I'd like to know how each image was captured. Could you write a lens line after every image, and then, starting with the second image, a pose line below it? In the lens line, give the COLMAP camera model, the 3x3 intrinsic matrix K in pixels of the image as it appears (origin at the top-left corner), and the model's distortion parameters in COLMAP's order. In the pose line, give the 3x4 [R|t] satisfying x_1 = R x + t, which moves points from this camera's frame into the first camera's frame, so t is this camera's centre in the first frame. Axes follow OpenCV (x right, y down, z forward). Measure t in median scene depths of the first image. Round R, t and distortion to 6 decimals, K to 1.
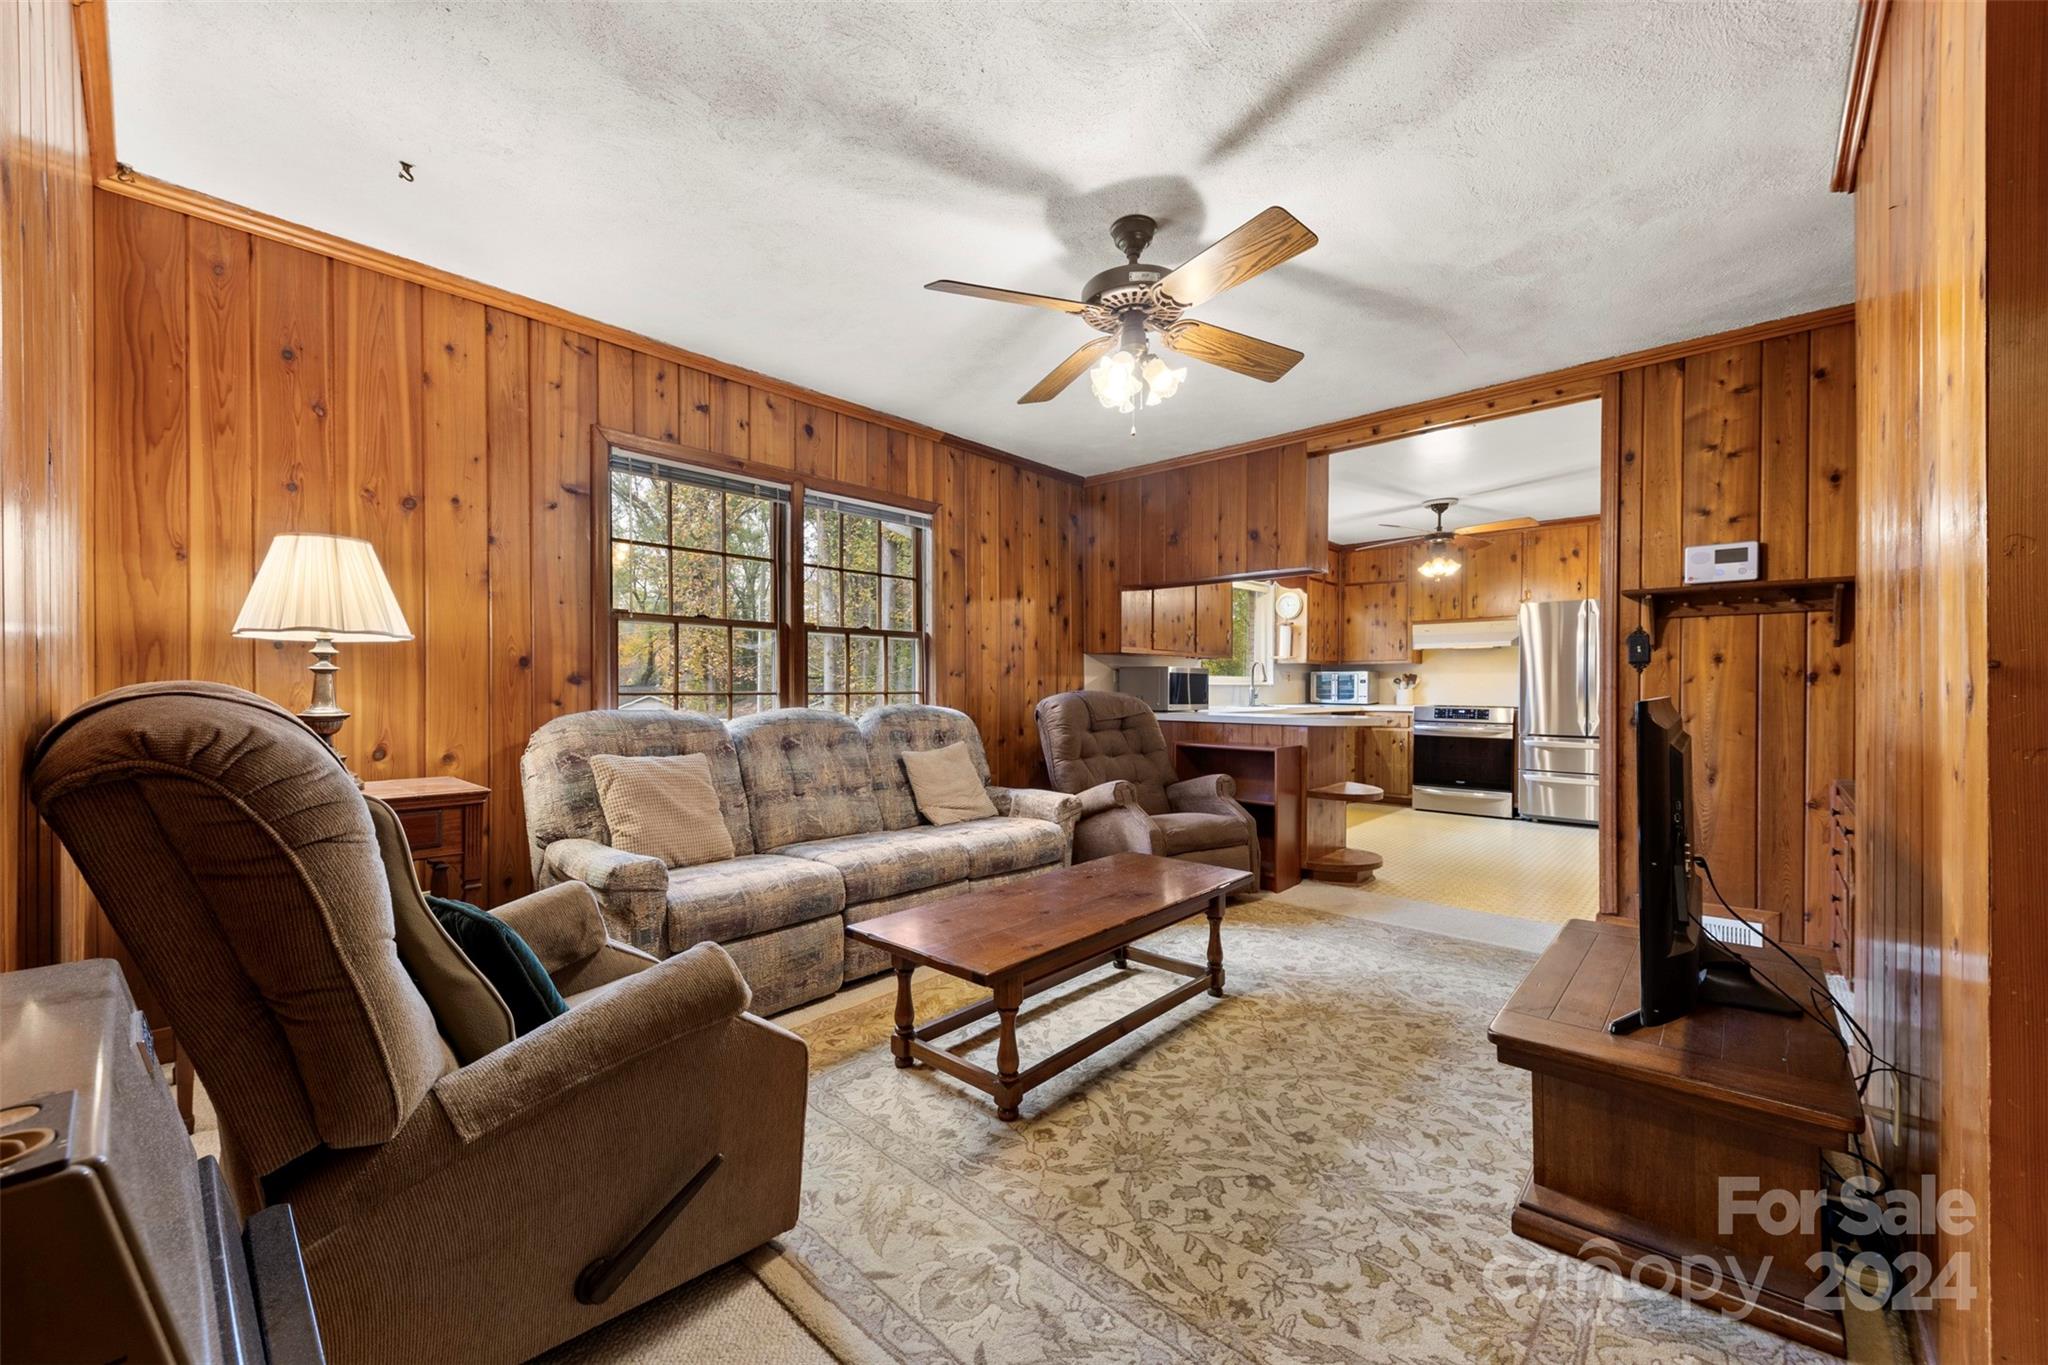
lens RADIAL K [[792.3, 0, 1027.5], [0, 792.3, 692.0], [0, 0, 1]] dist [0.015337, -0.005101]
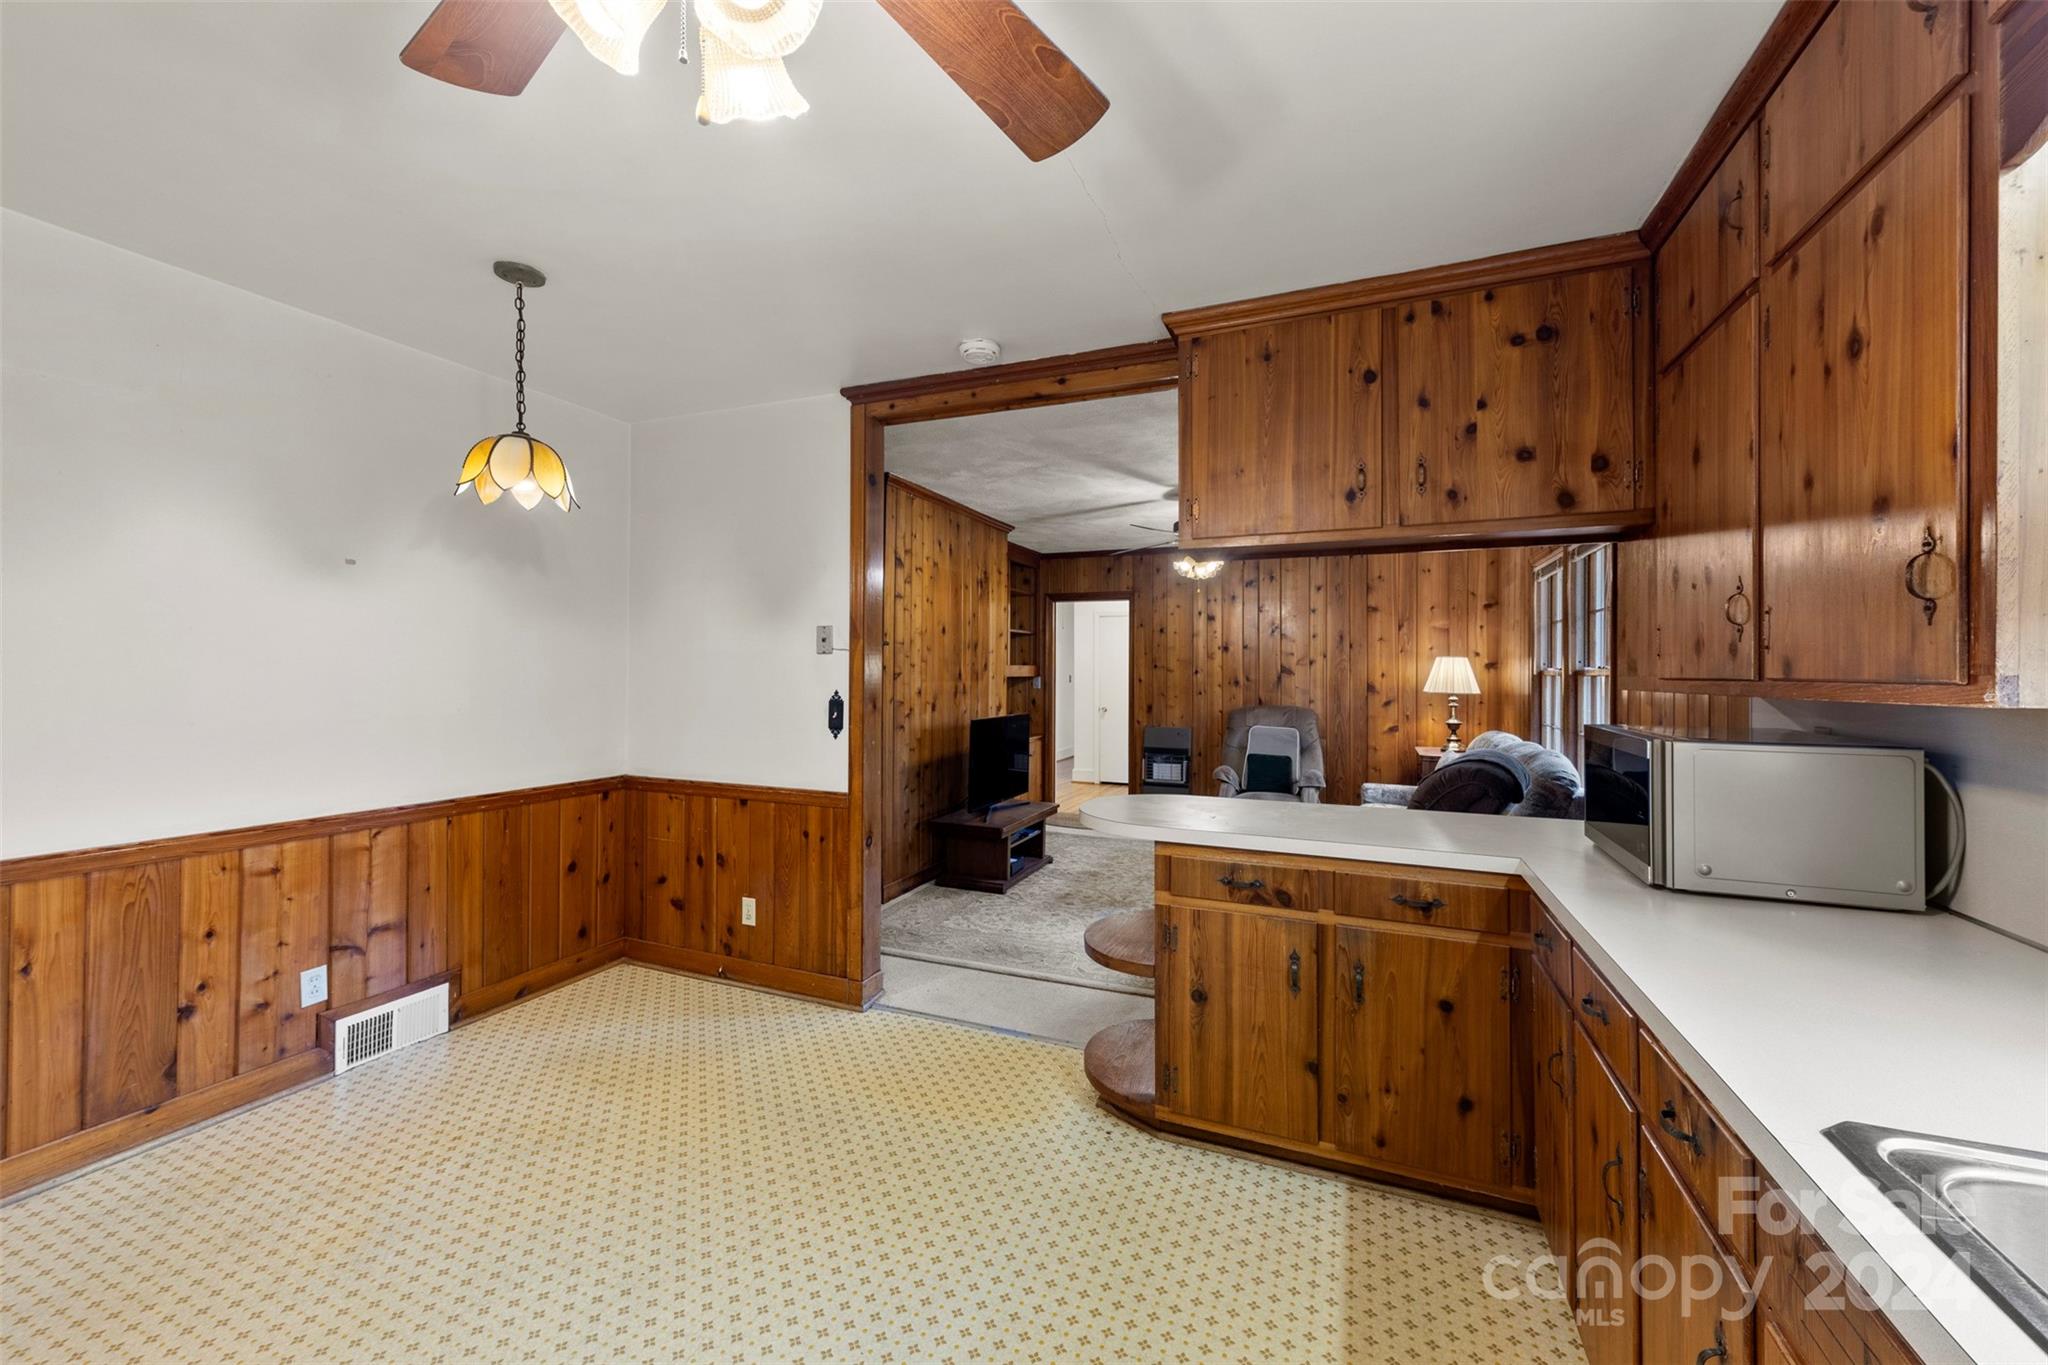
lens RADIAL K [[792.3, 0, 1032.8], [0, 792.3, 663.5], [0, 0, 1]] dist [0.015337, -0.005101]
pose [[-0.938388, -0.013975, -0.345300, 0.698880], [-0.012077, 0.999898, -0.007647, -0.067633], [0.345372, -0.003006, -0.938461, 1.558402]]
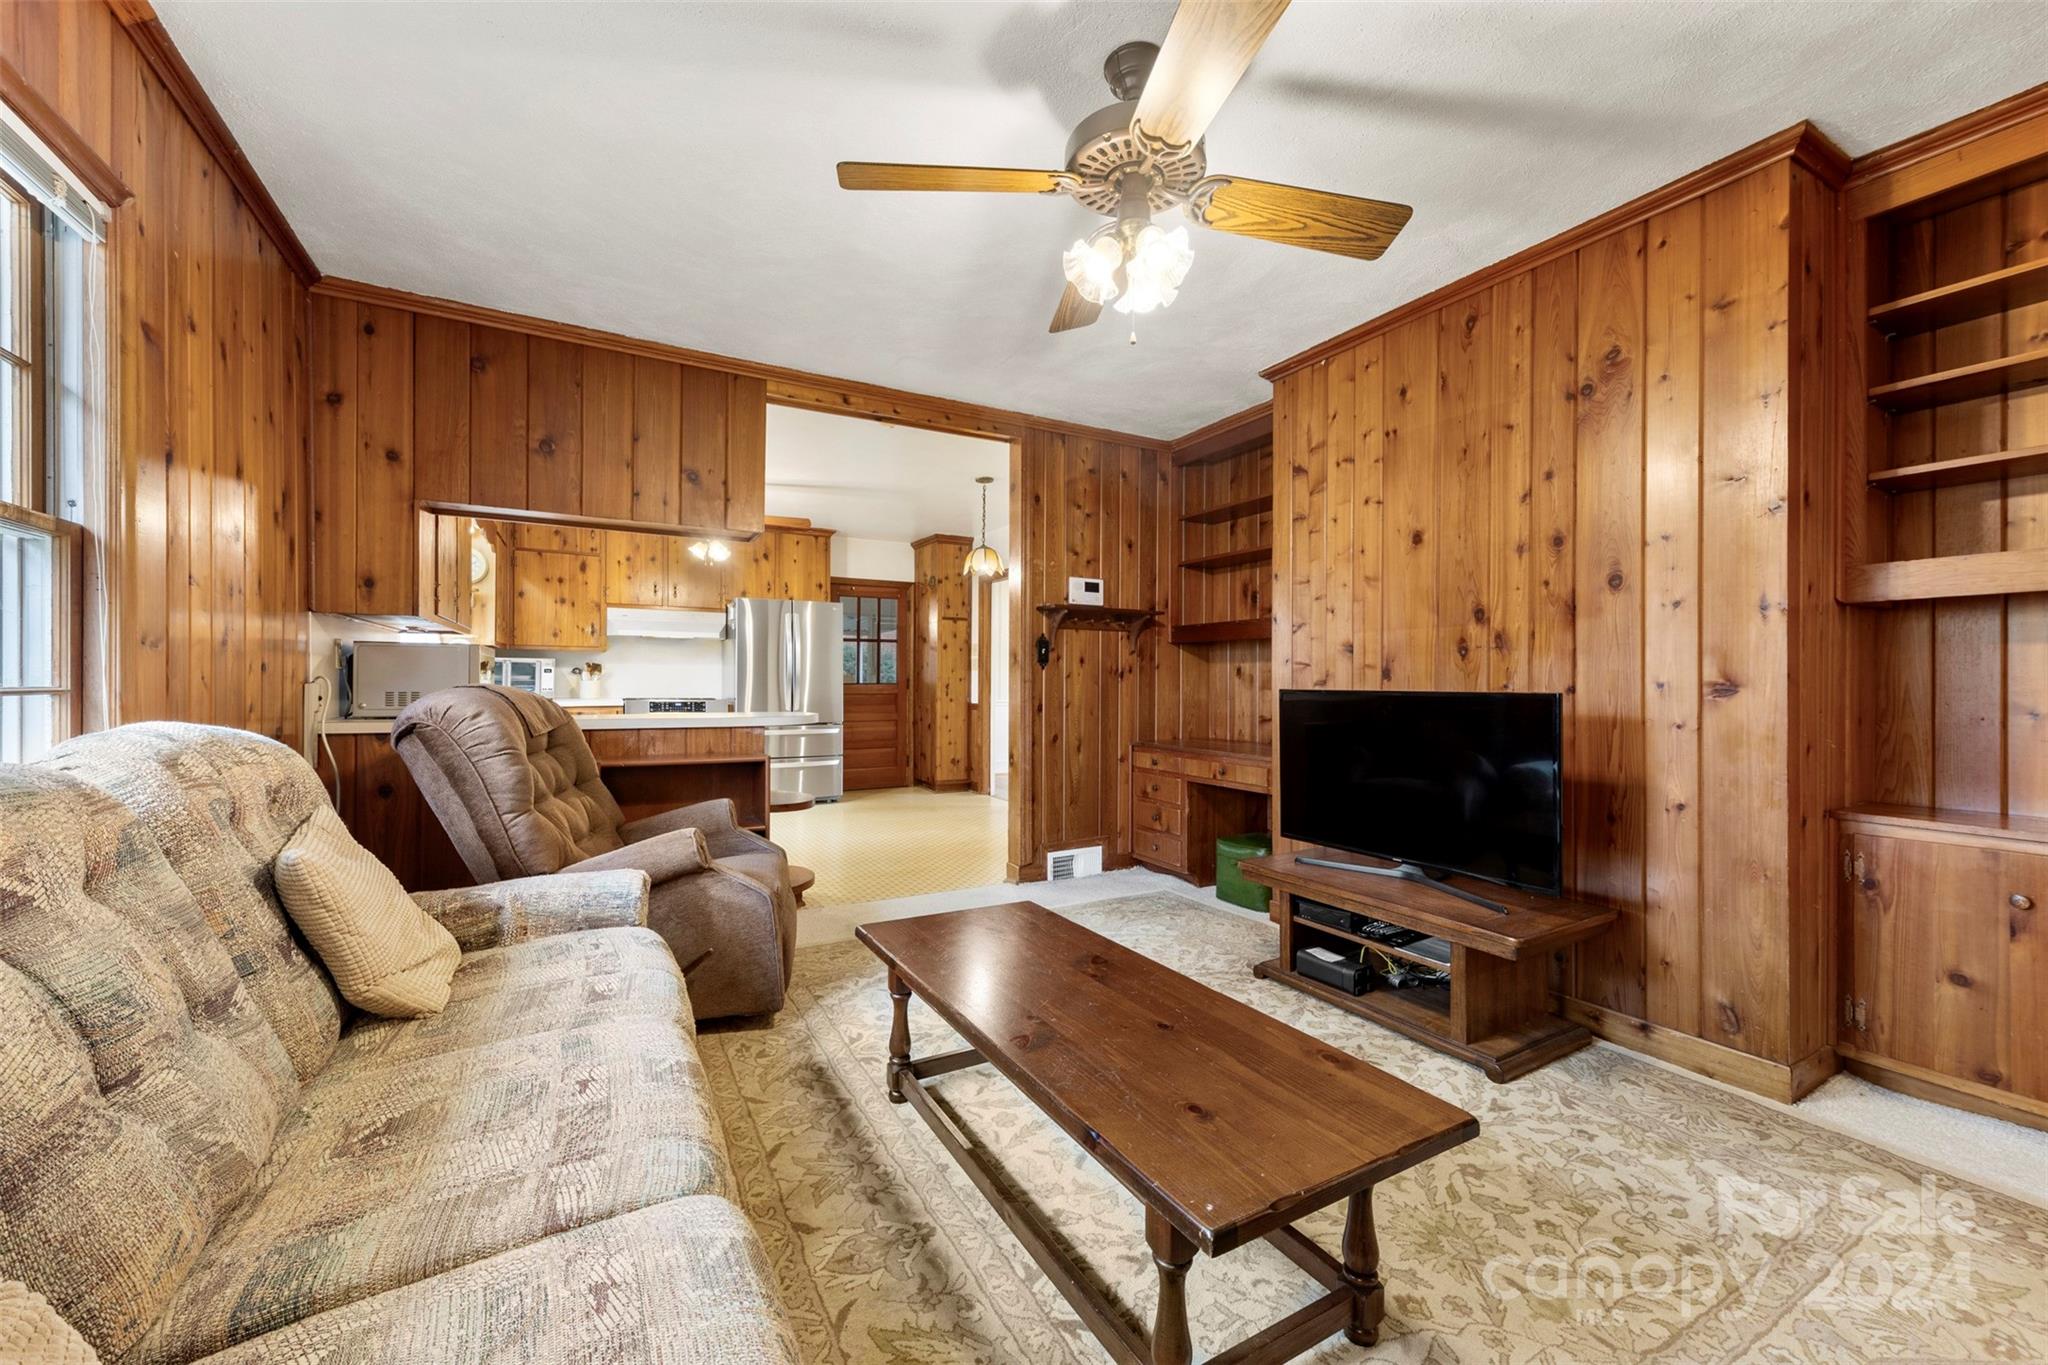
lens RADIAL K [[792.3, 0, 1025.8], [0, 792.3, 683.4], [0, 0, 1]] dist [0.015337, -0.005101]
pose [[0.320570, -0.001659, 0.947223, -0.339892], [0.000490, 0.999999, 0.001586, -0.003144], [-0.947225, -0.000044, 0.320570, 0.482088]]
